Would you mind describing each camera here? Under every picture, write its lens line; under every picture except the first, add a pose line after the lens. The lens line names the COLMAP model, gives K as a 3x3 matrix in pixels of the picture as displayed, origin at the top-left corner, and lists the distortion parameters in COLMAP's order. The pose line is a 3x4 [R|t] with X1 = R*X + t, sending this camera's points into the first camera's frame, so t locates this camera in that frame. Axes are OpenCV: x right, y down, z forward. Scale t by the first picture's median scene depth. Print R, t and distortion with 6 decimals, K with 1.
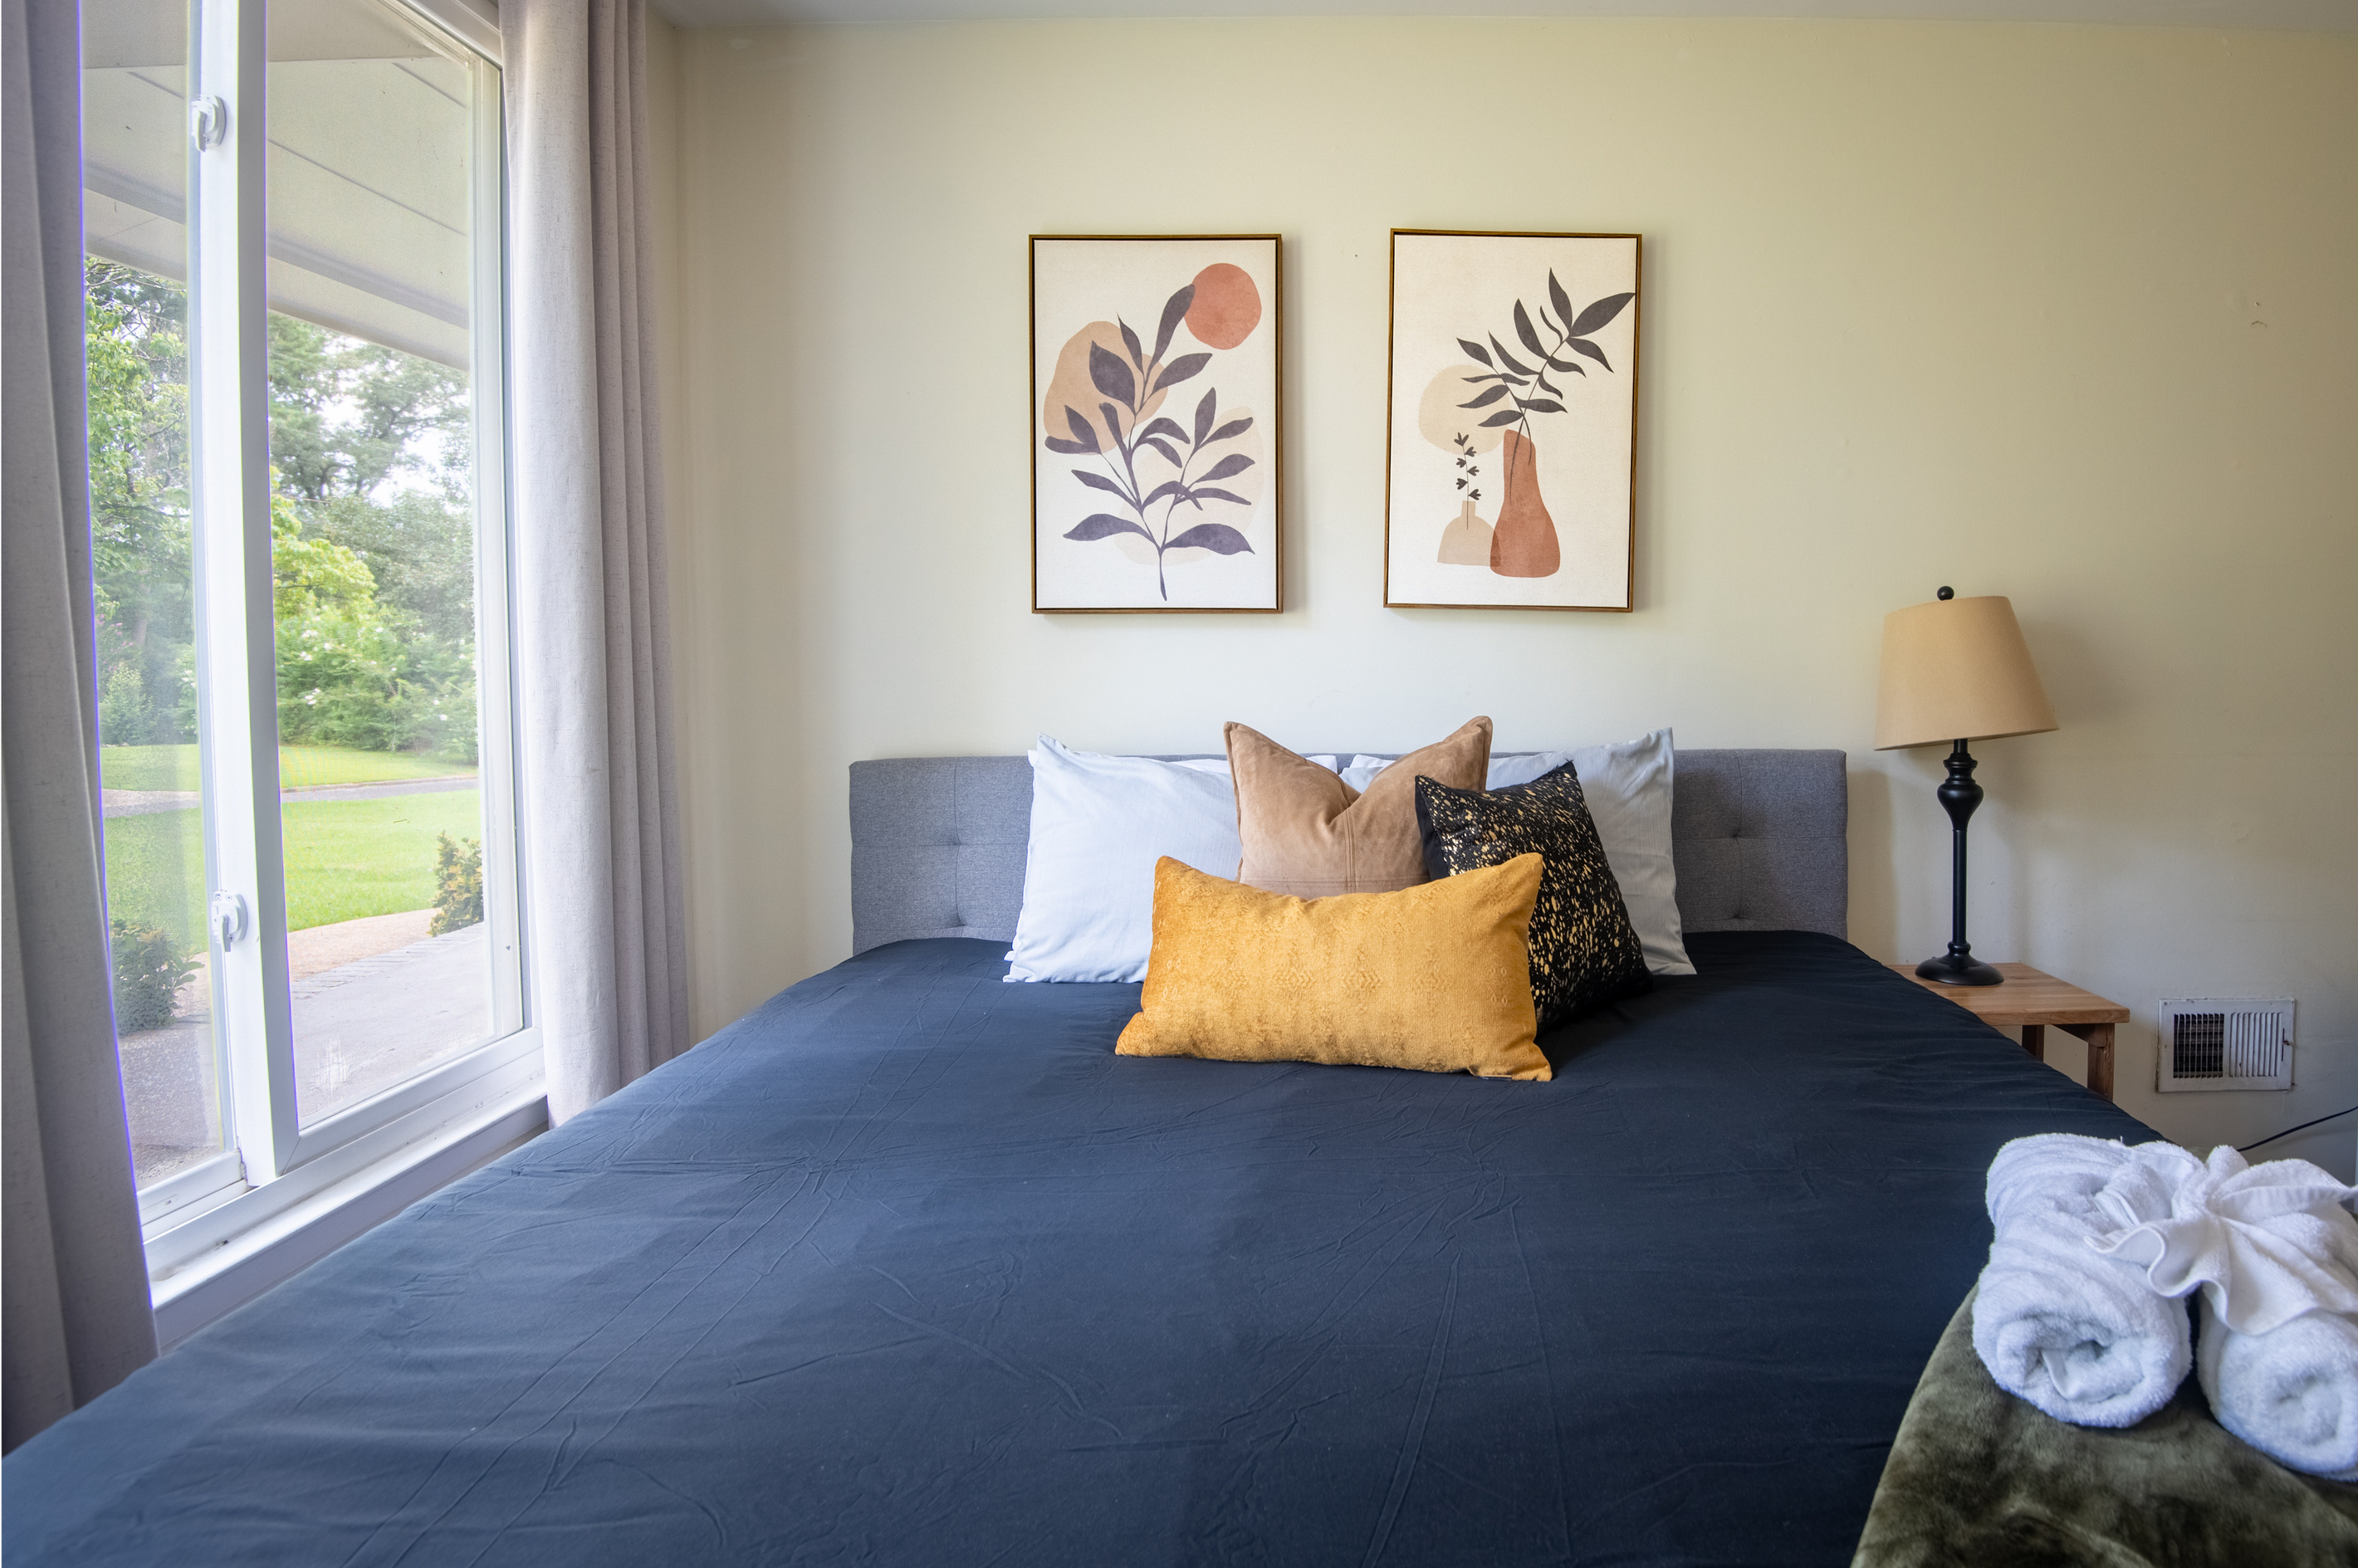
lens RADIAL K [[1264.5, 0, 1333.3], [0, 1264.5, 700.7], [0, 0, 1]] dist [-0.039706, -0.002330]
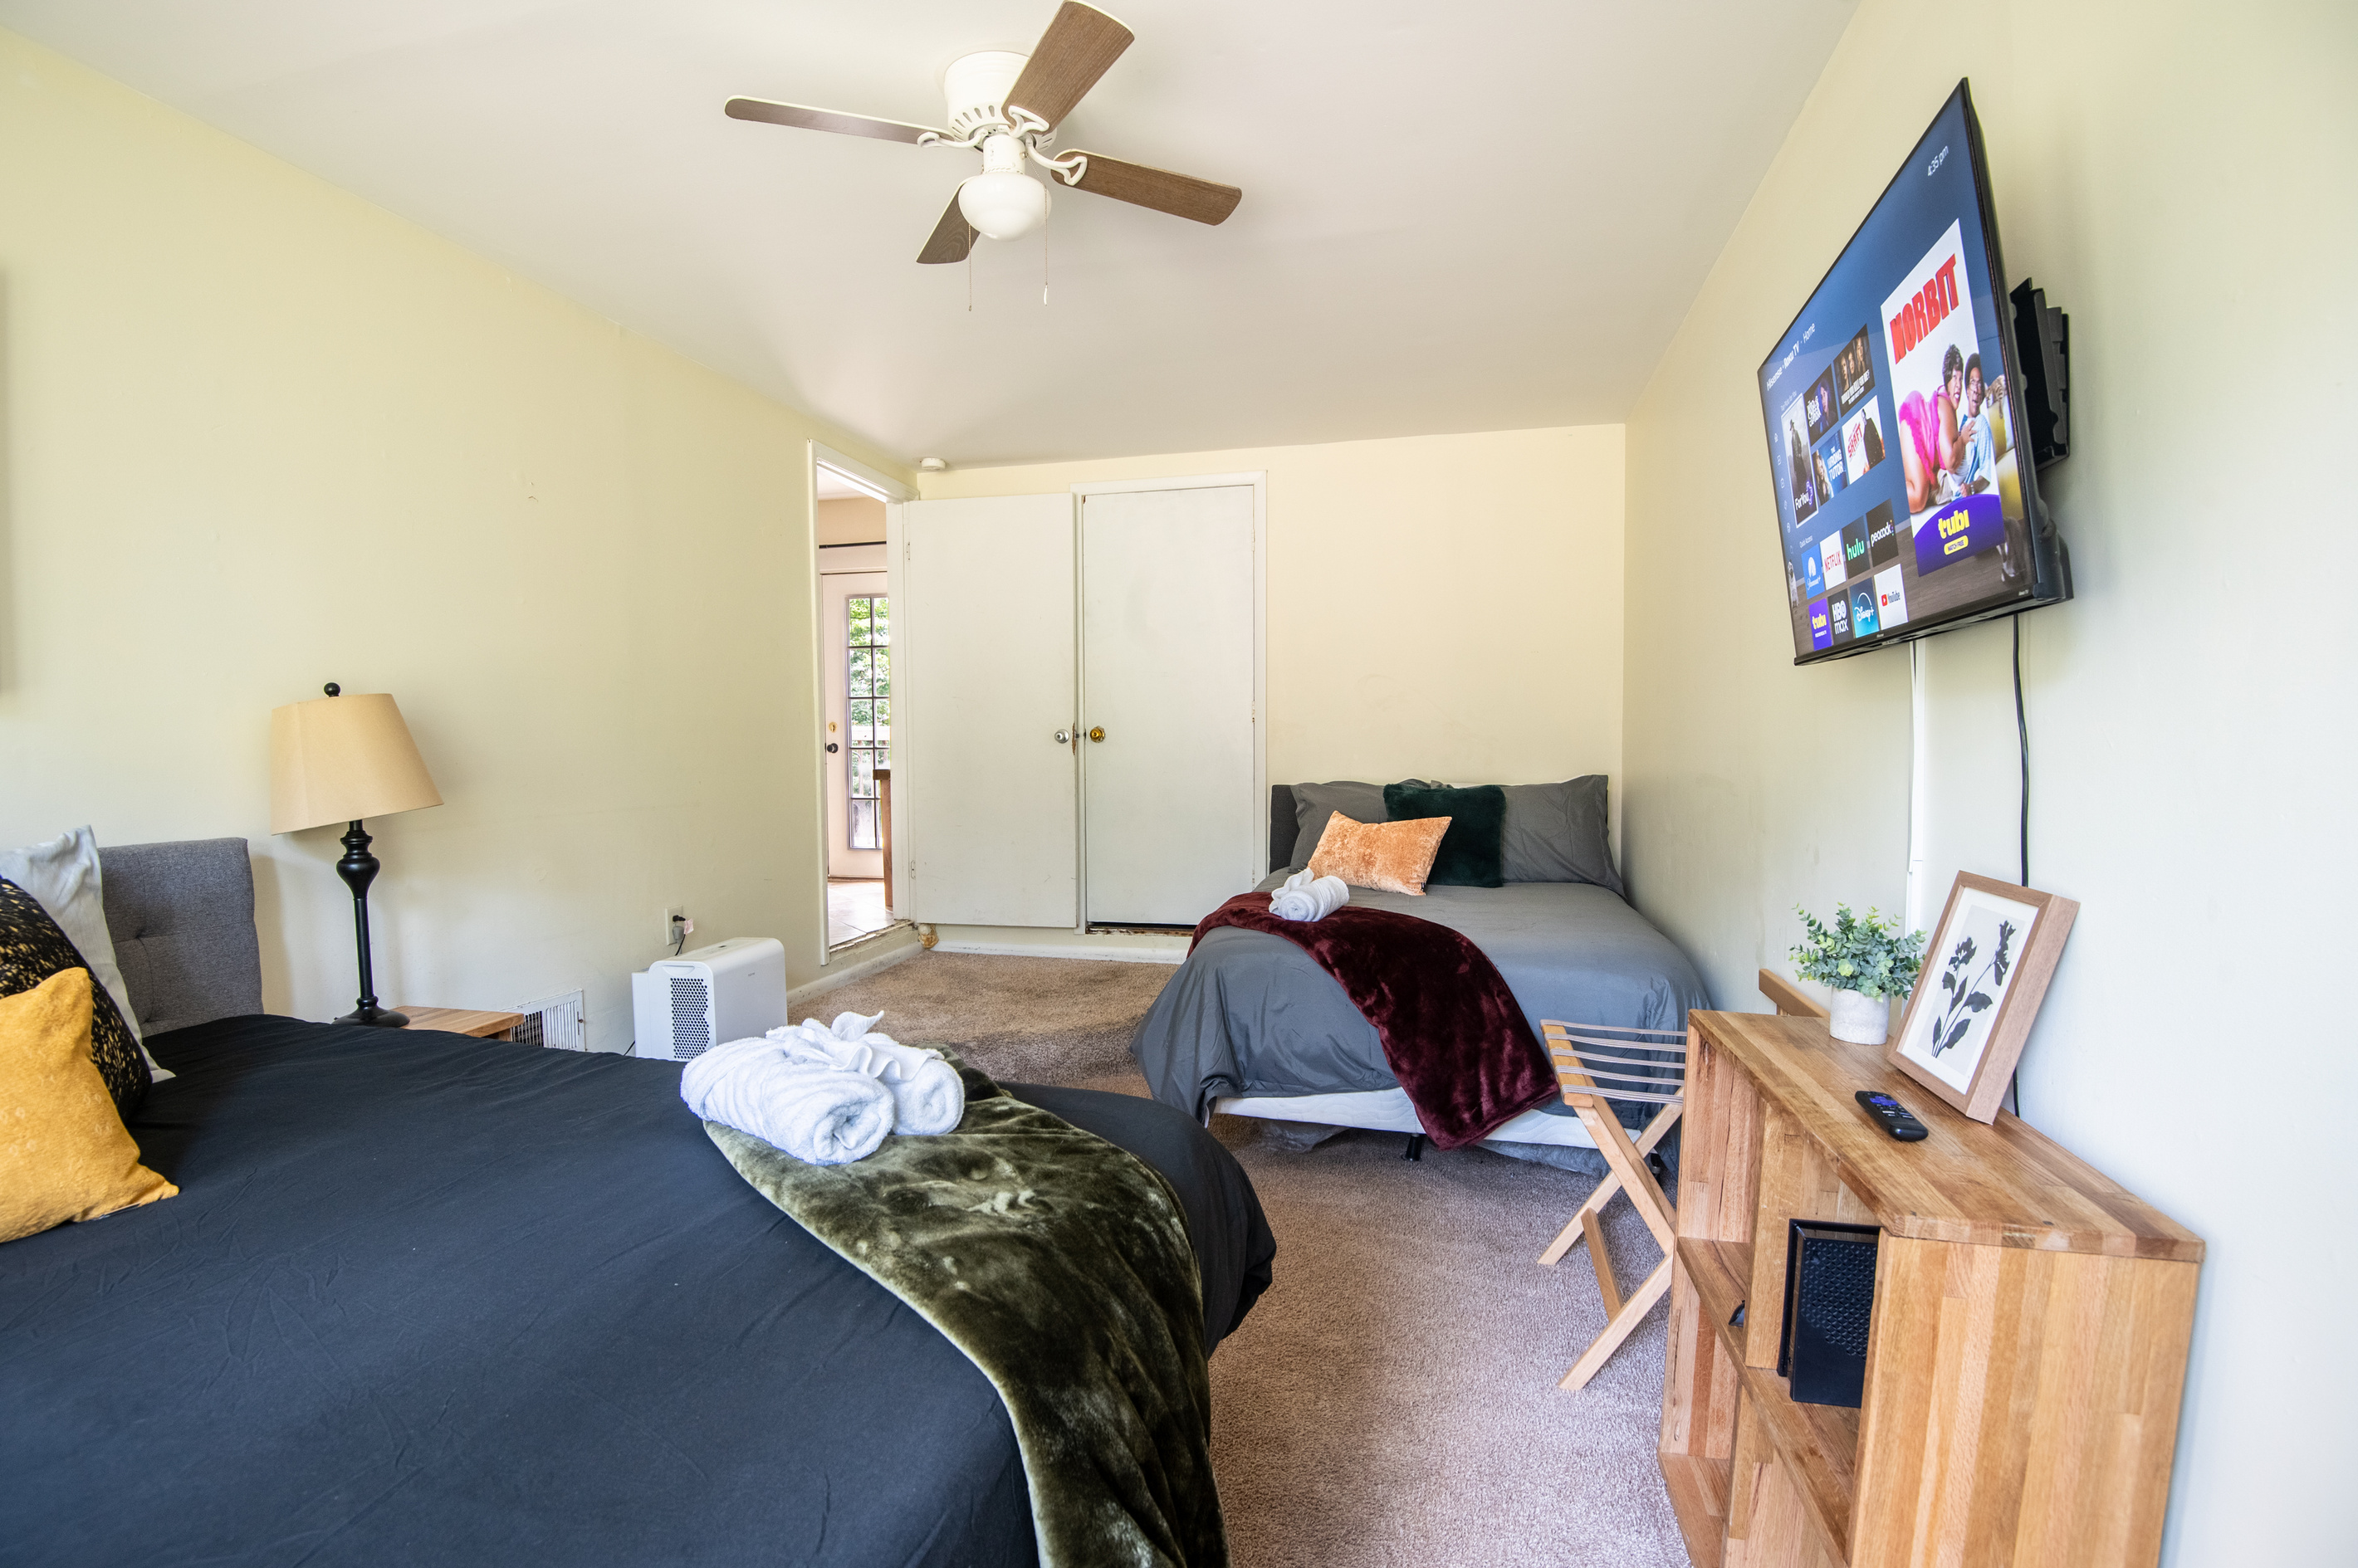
lens RADIAL K [[1114.7, 0, 1174.1], [0, 1114.7, 774.4], [0, 0, 1]] dist [-0.014906, -0.000889]
pose [[0.227802, -0.028204, 0.973299, -0.390511], [0.039102, 0.999039, 0.019798, -0.000542], [-0.972922, 0.033548, 0.228685, 0.061270]]
